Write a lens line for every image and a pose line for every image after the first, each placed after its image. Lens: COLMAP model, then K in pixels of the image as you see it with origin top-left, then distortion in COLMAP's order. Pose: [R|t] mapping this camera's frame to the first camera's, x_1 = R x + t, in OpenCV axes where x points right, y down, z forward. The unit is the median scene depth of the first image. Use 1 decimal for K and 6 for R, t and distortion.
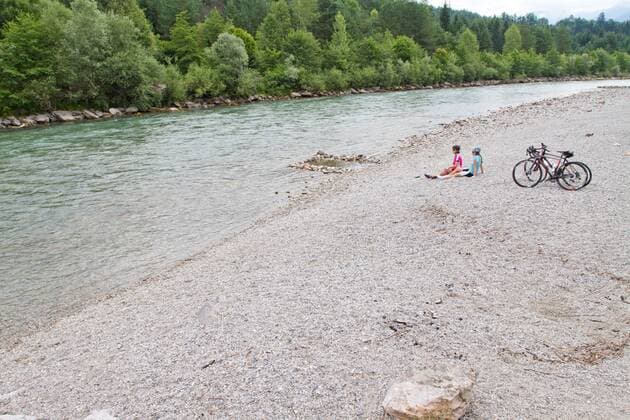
lens RADIAL K [[499.5, 0, 315.0], [0, 499.5, 210.0], [0, 0, 1]] dist [-0.078264, 0.054598]
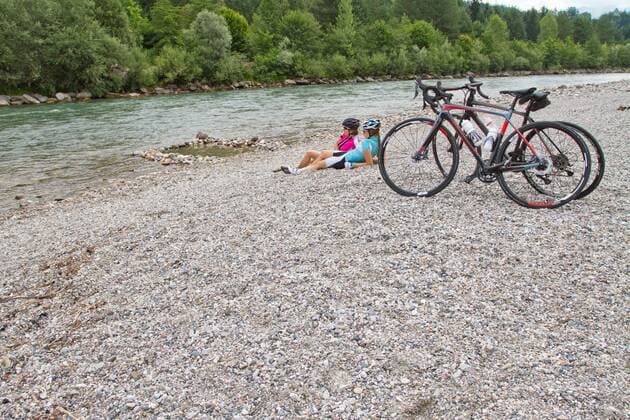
lens RADIAL K [[499.5, 0, 315.0], [0, 499.5, 210.0], [0, 0, 1]] dist [-0.078264, 0.054598]
pose [[0.997677, 0.015575, -0.066312, 0.067964], [-0.015397, 0.999876, 0.003189, -0.006479], [0.066354, -0.002160, 0.997794, 0.114222]]
